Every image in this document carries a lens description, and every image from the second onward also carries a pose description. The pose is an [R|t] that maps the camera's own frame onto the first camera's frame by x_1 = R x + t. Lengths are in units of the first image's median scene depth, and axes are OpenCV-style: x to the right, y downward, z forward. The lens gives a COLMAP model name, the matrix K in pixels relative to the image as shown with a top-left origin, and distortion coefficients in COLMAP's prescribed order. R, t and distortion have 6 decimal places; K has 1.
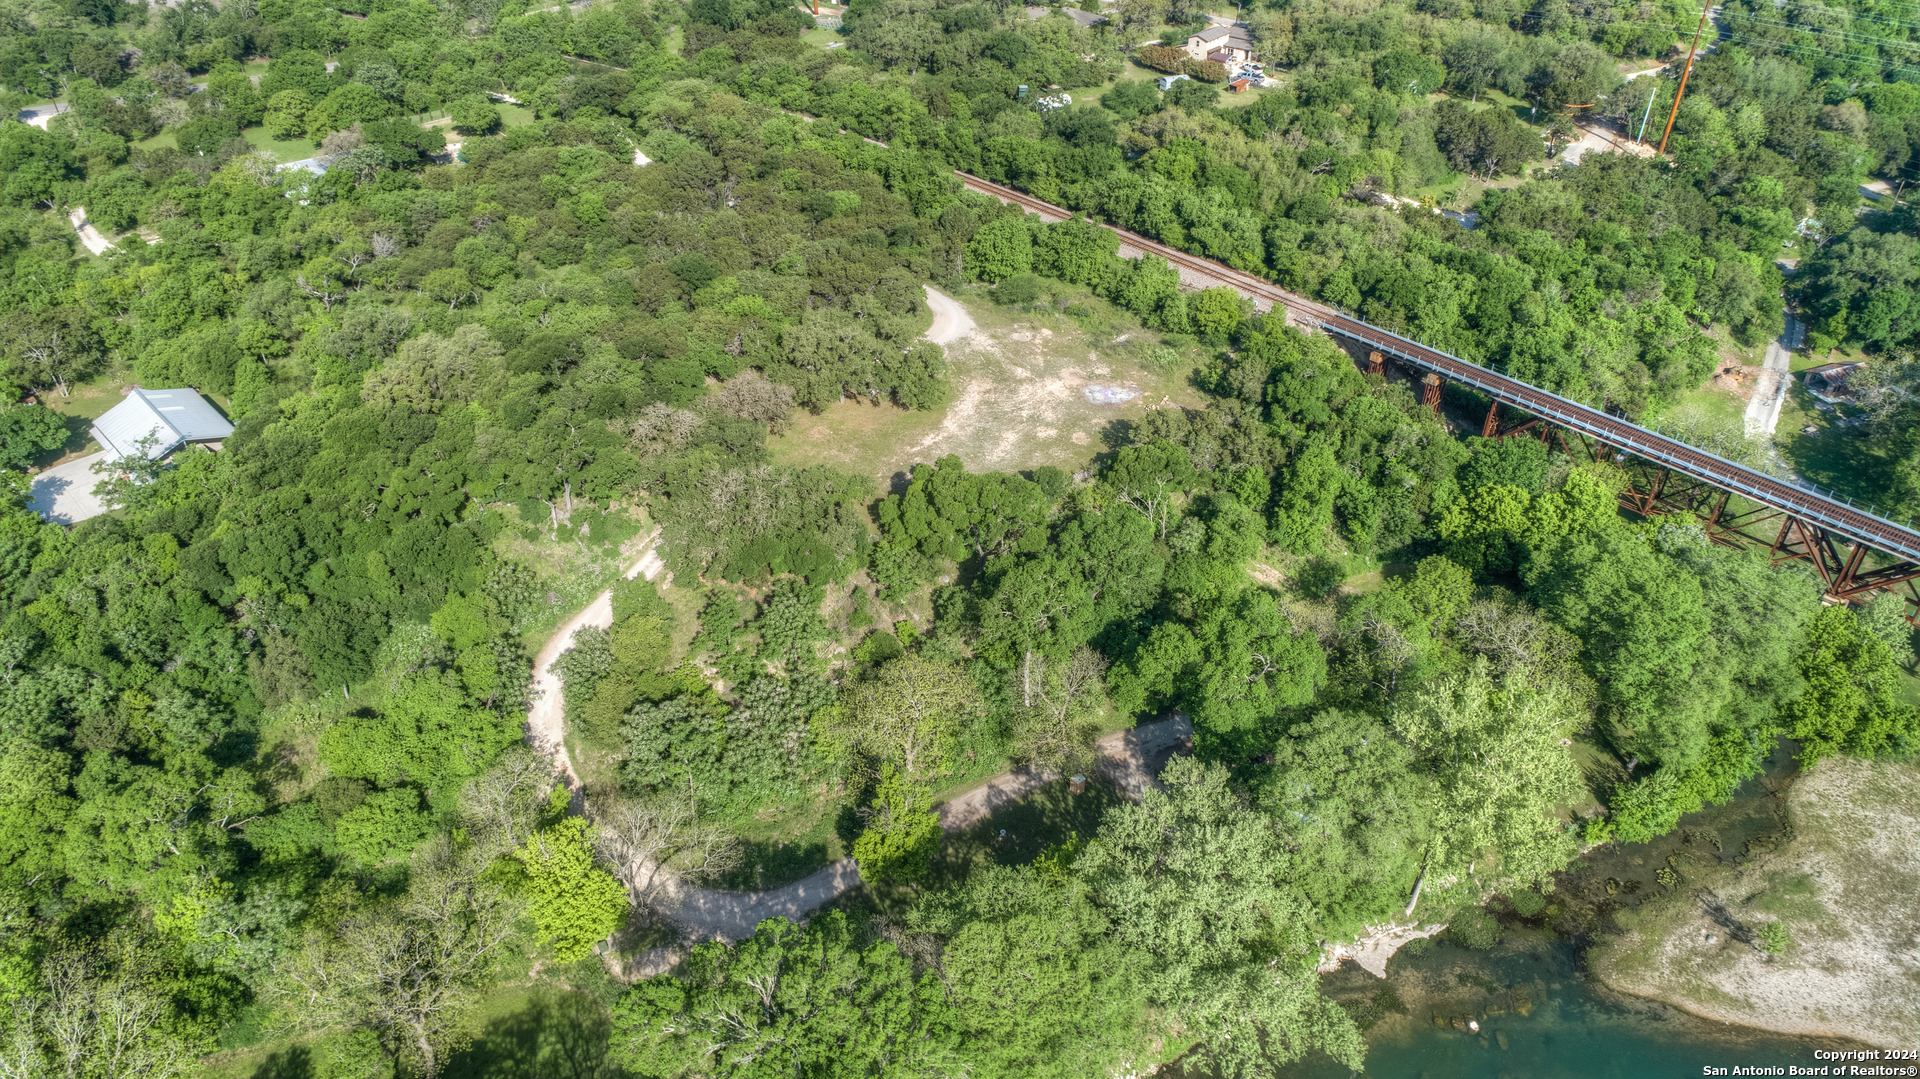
lens RADIAL K [[1310.1, 0, 933.5], [0, 1310.1, 533.9], [0, 0, 1]] dist [-0.015993, 0.008395]
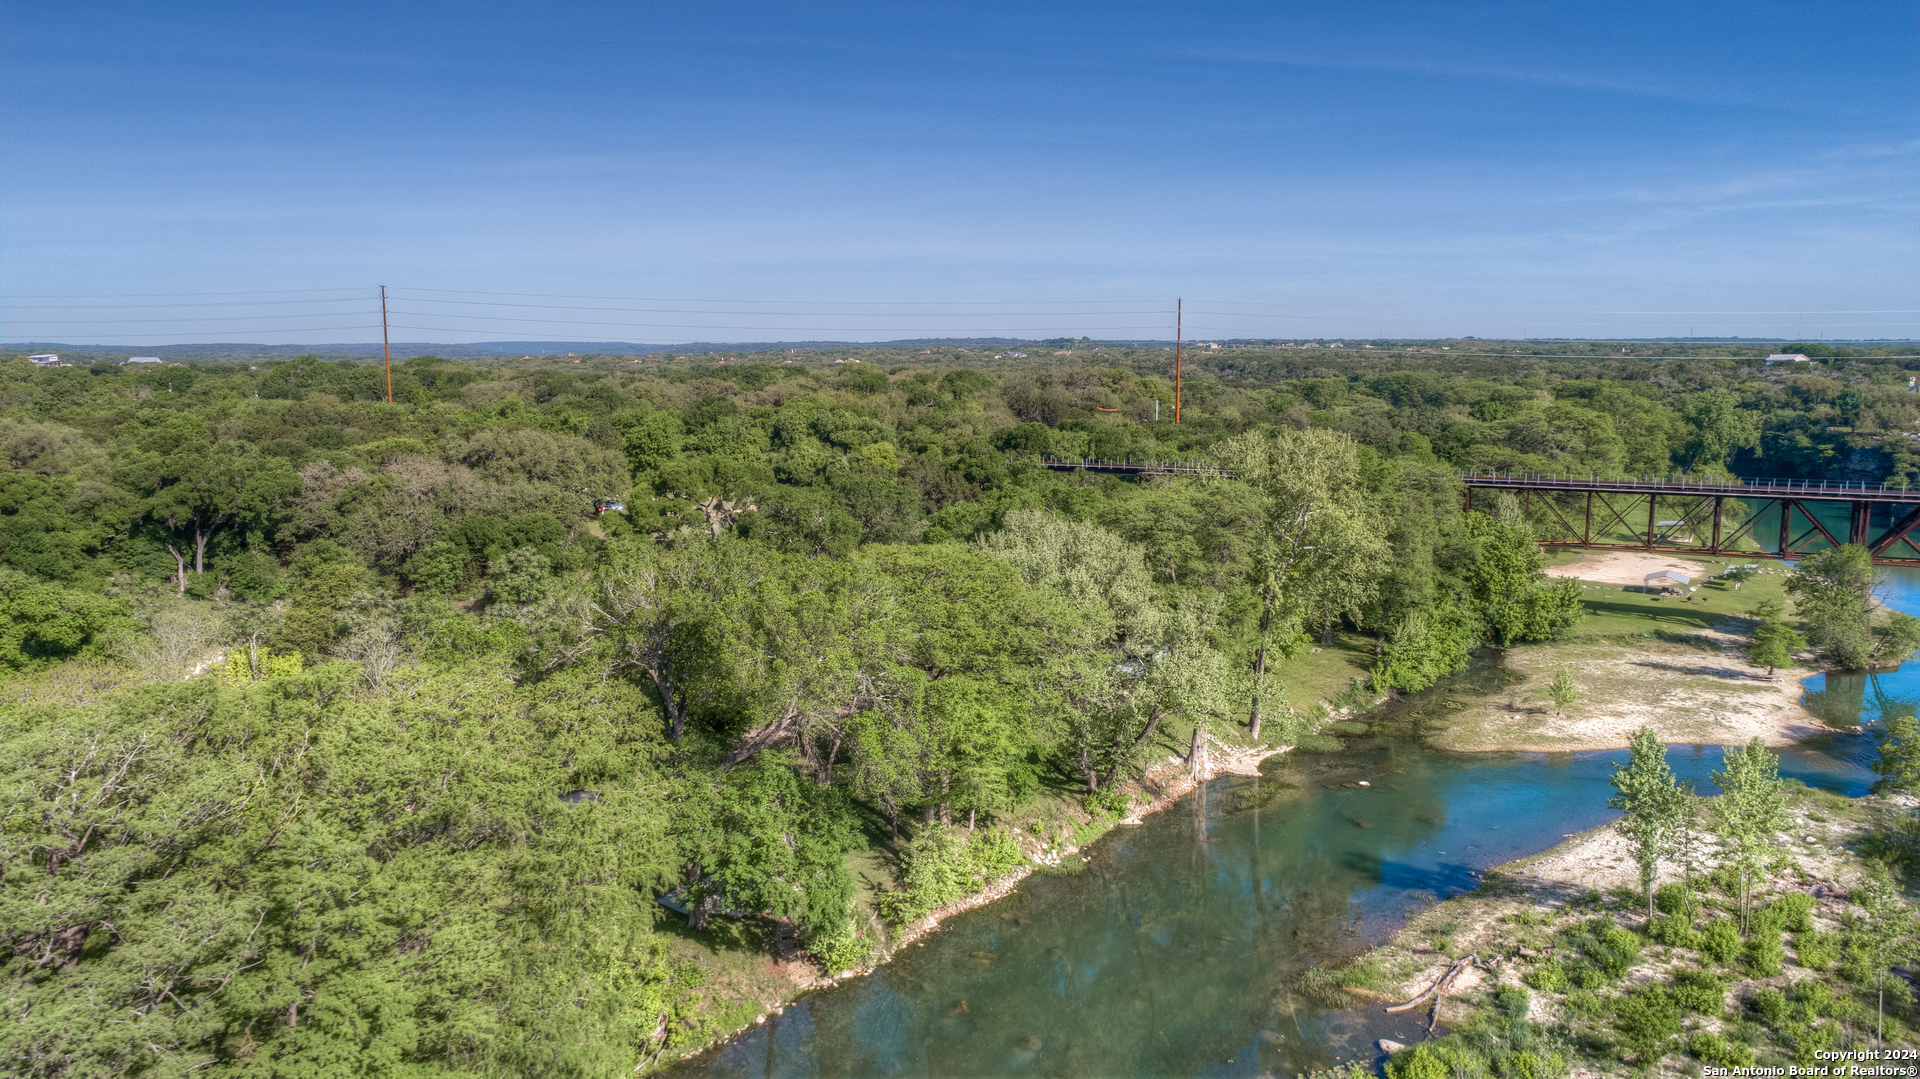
lens RADIAL K [[1310.1, 0, 950.3], [0, 1310.1, 548.1], [0, 0, 1]] dist [-0.015993, 0.008395]
pose [[0.927067, -0.051564, 0.371334, -0.177504], [0.217654, 0.880501, -0.421124, 0.501448], [-0.305245, 0.471232, 0.827506, 0.214065]]
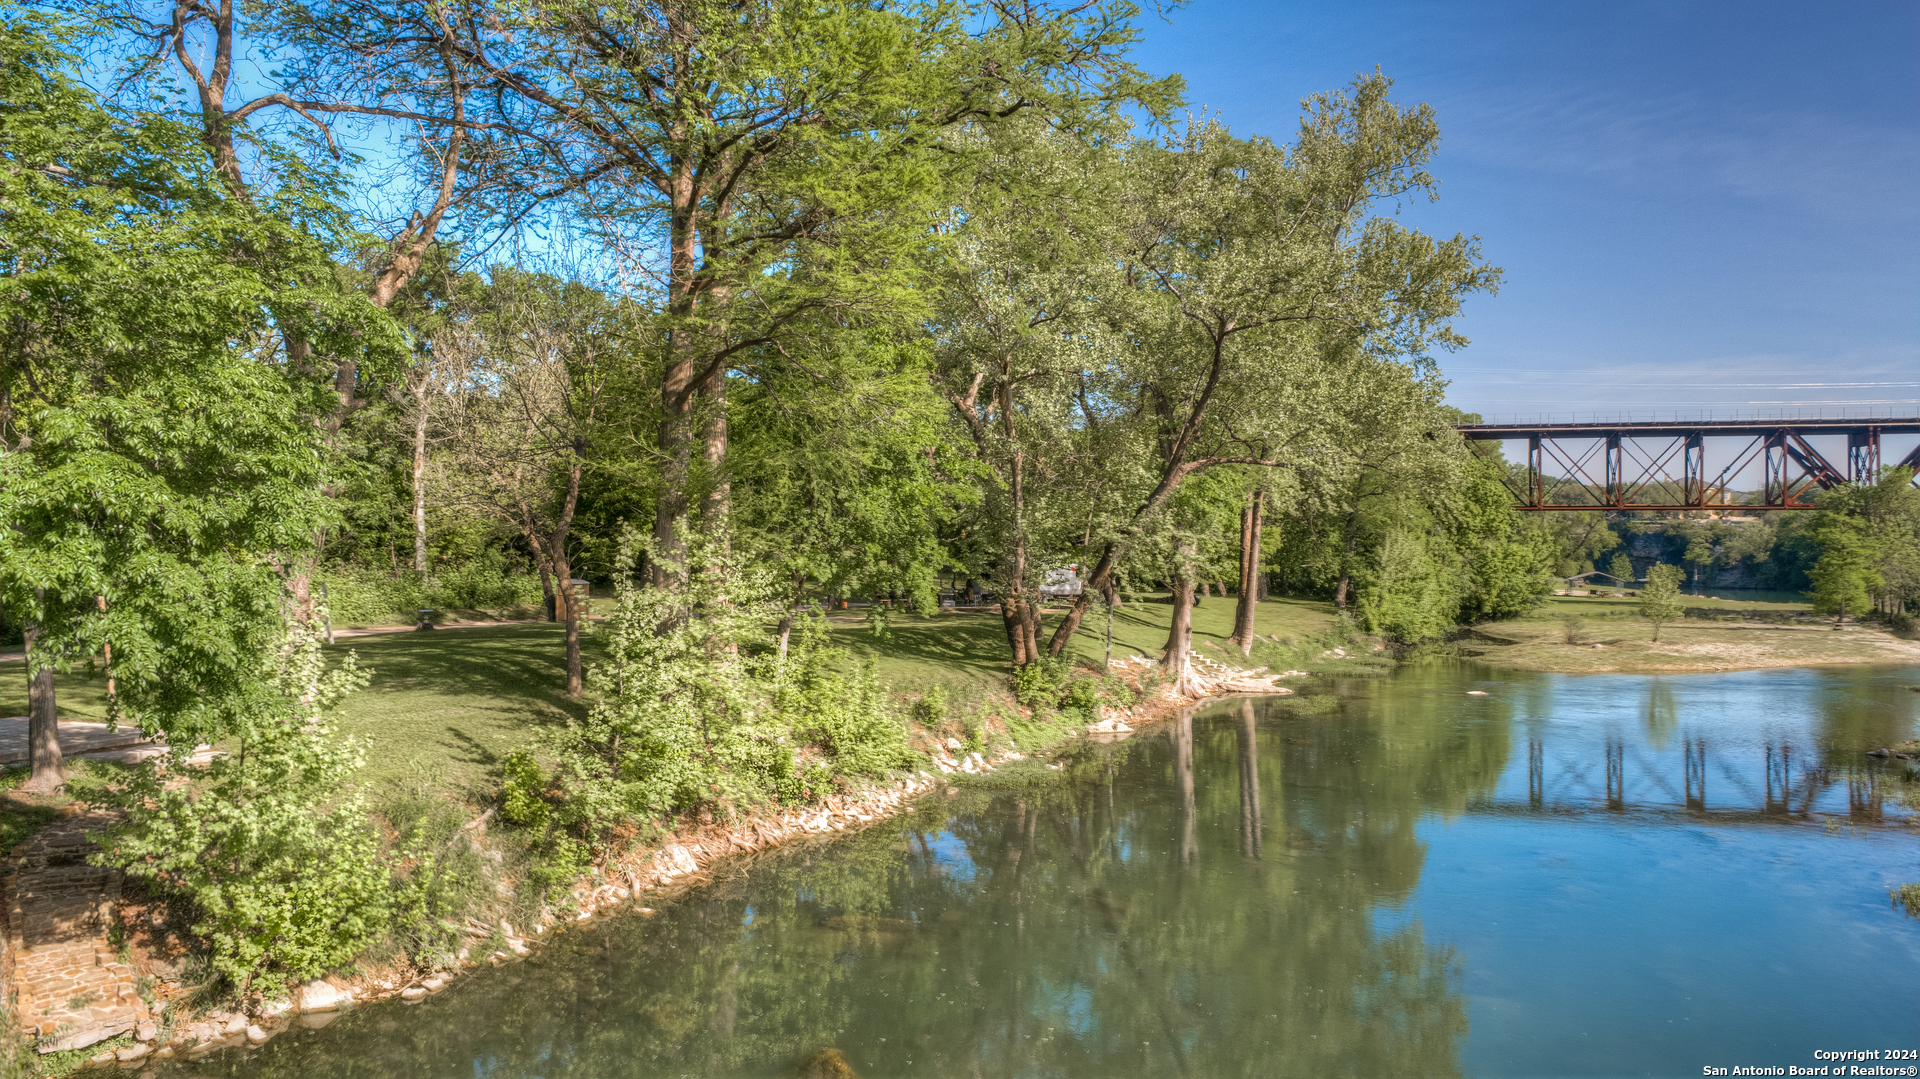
lens RADIAL K [[1310.1, 0, 954.3], [0, 1310.1, 547.0], [0, 0, 1]] dist [-0.015993, 0.008395]
pose [[0.828795, 0.012921, 0.559403, -0.037279], [0.319528, 0.809774, -0.492106, 0.464127], [-0.459348, 0.586600, 0.667008, 0.646302]]
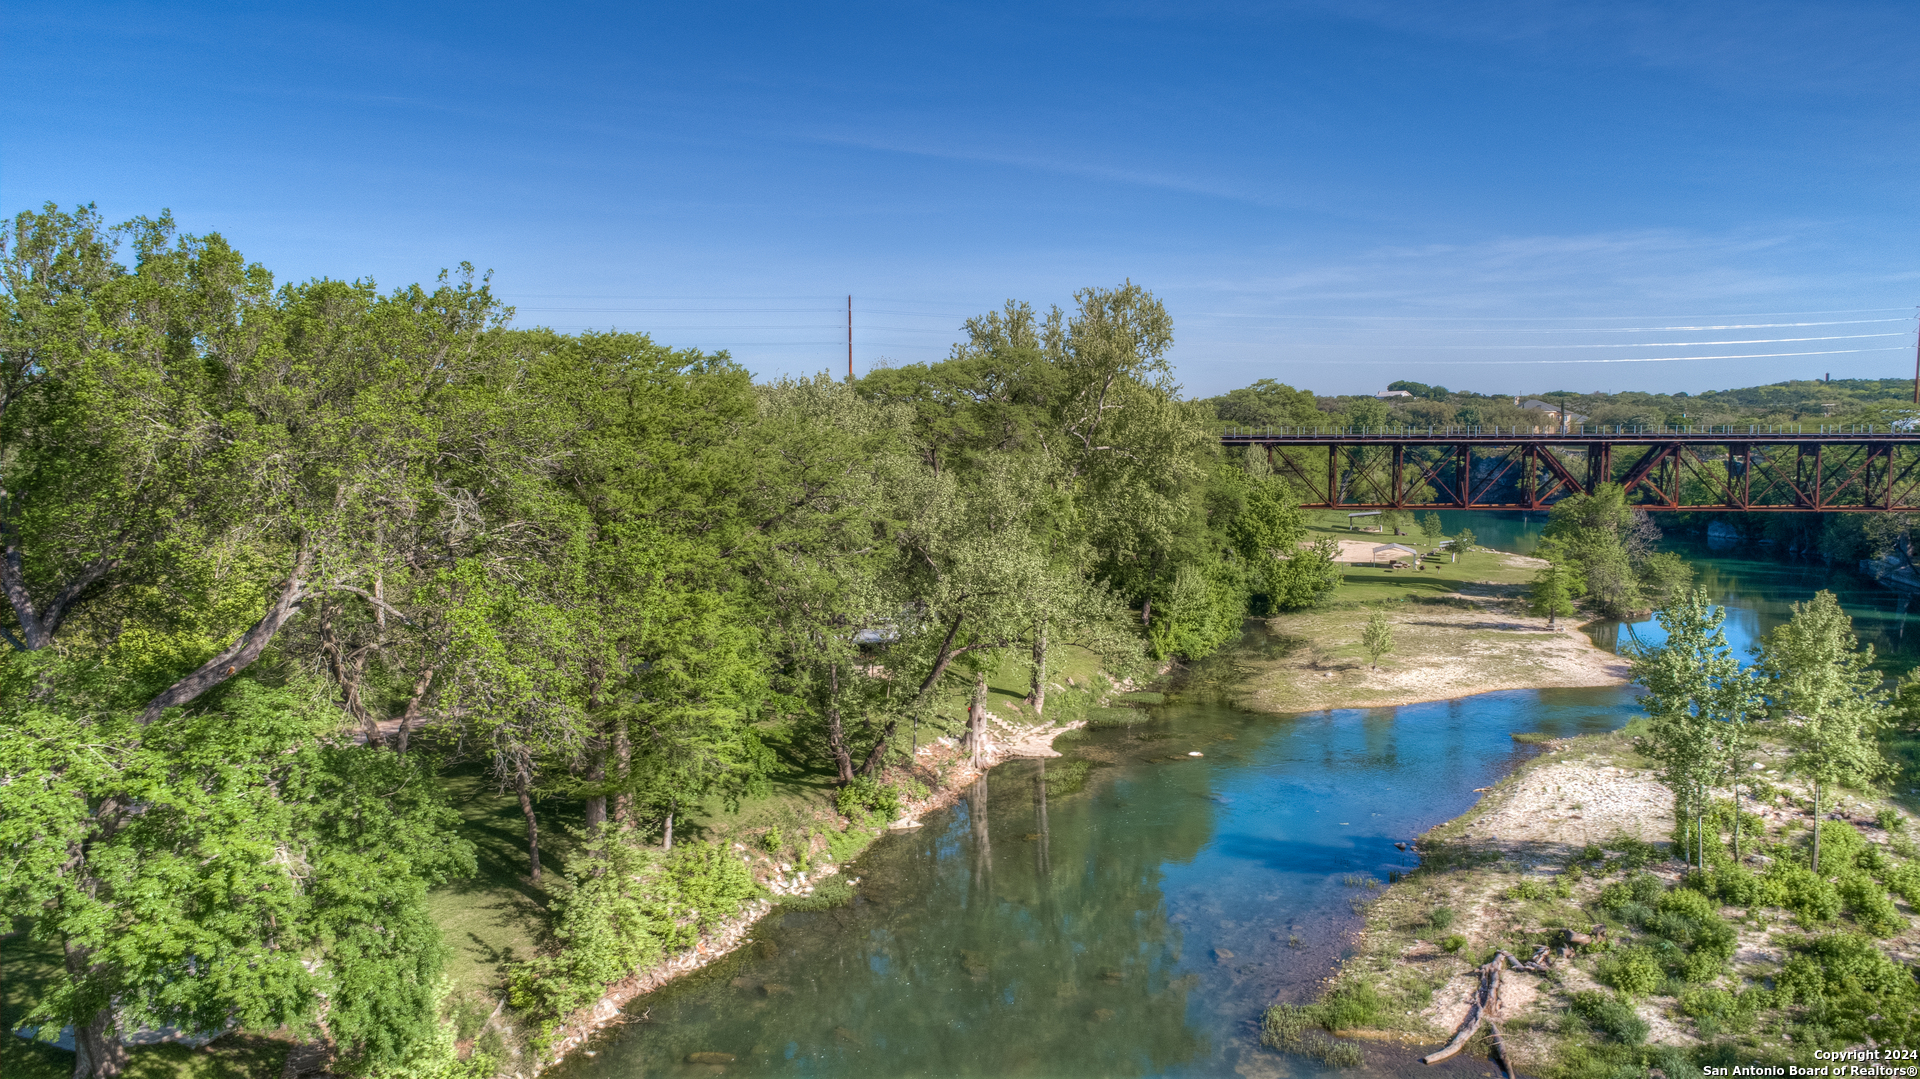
lens RADIAL K [[1310.1, 0, 968.4], [0, 1310.1, 536.9], [0, 0, 1]] dist [-0.015993, 0.008395]
pose [[0.784533, -0.049450, 0.618112, -0.094548], [0.363596, 0.844154, -0.393956, 0.458383], [-0.502301, 0.533815, 0.680247, 0.471548]]
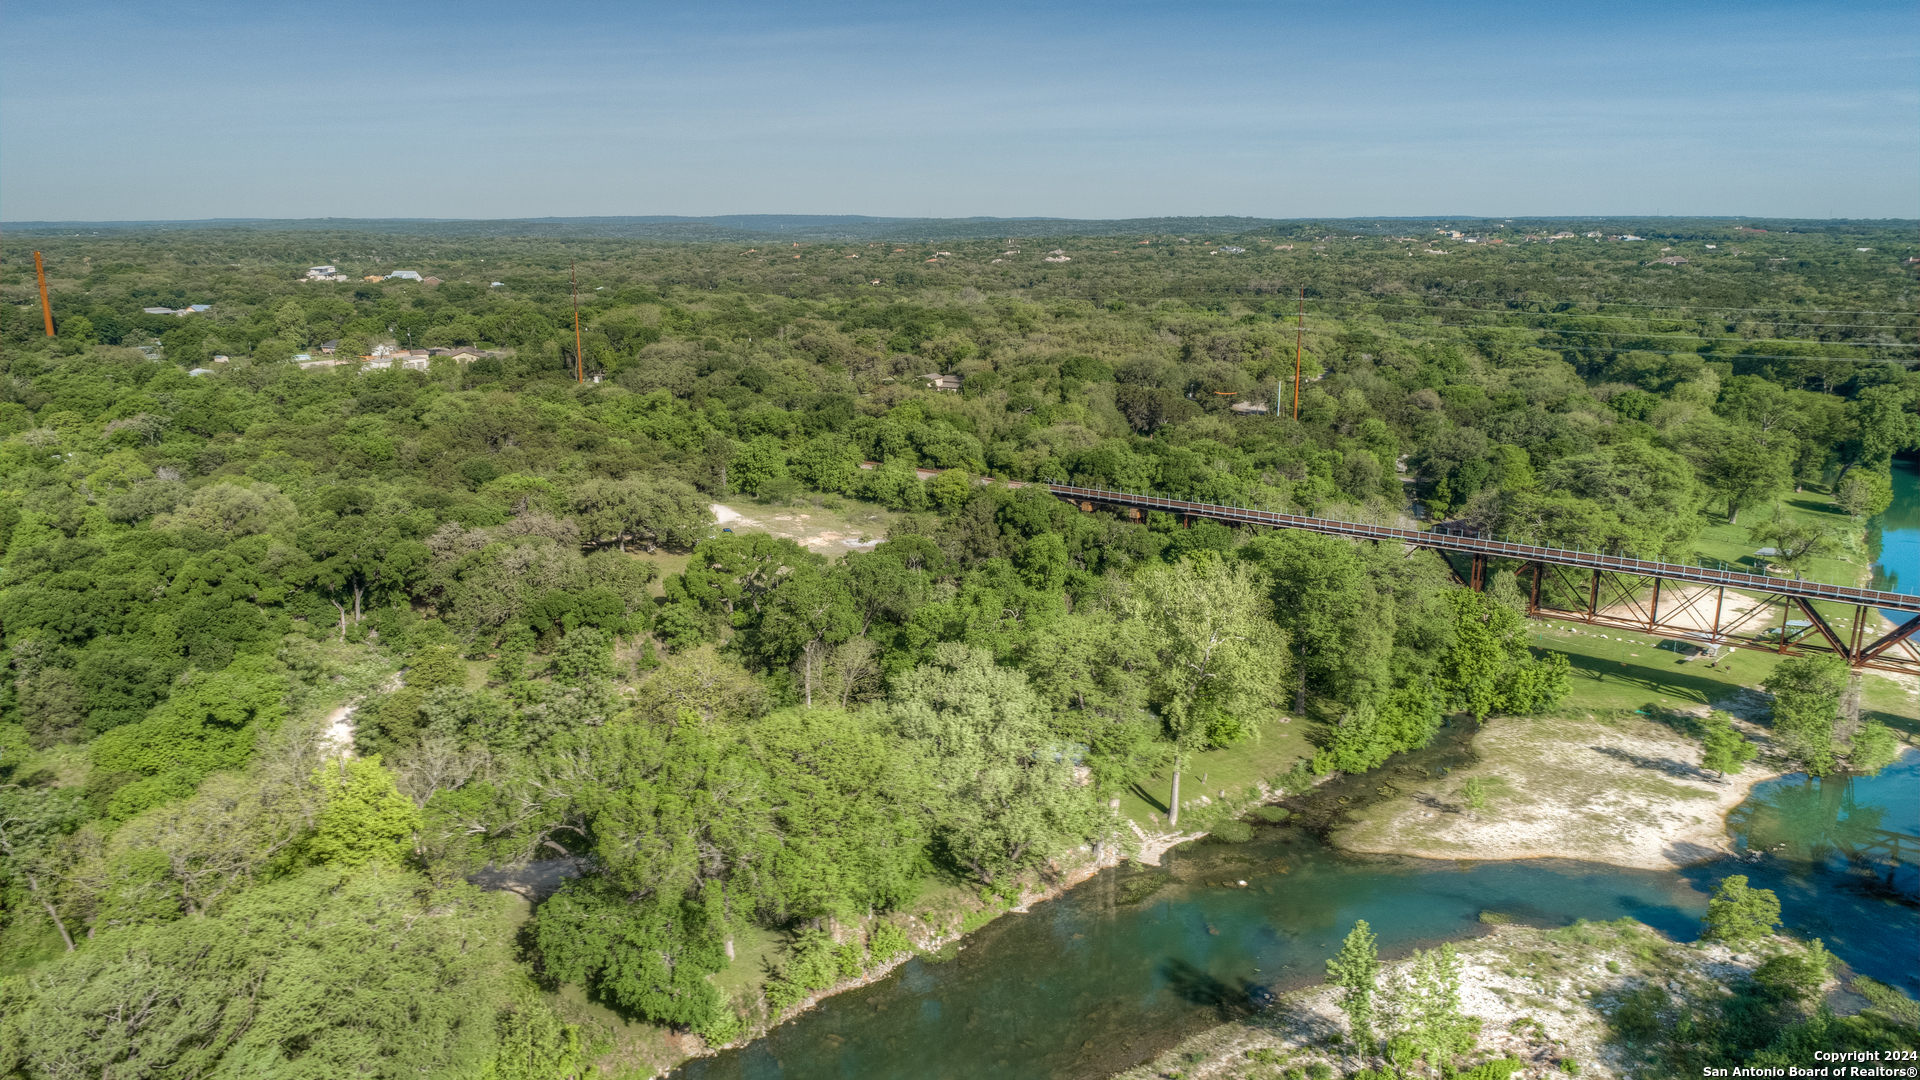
lens RADIAL K [[1310.1, 0, 941.0], [0, 1310.1, 541.3], [0, 0, 1]] dist [-0.015993, 0.008395]
pose [[0.980083, -0.043758, 0.193705, -0.027315], [0.114022, 0.922609, -0.368498, 0.437930], [-0.162589, 0.383246, 0.909224, -0.052792]]
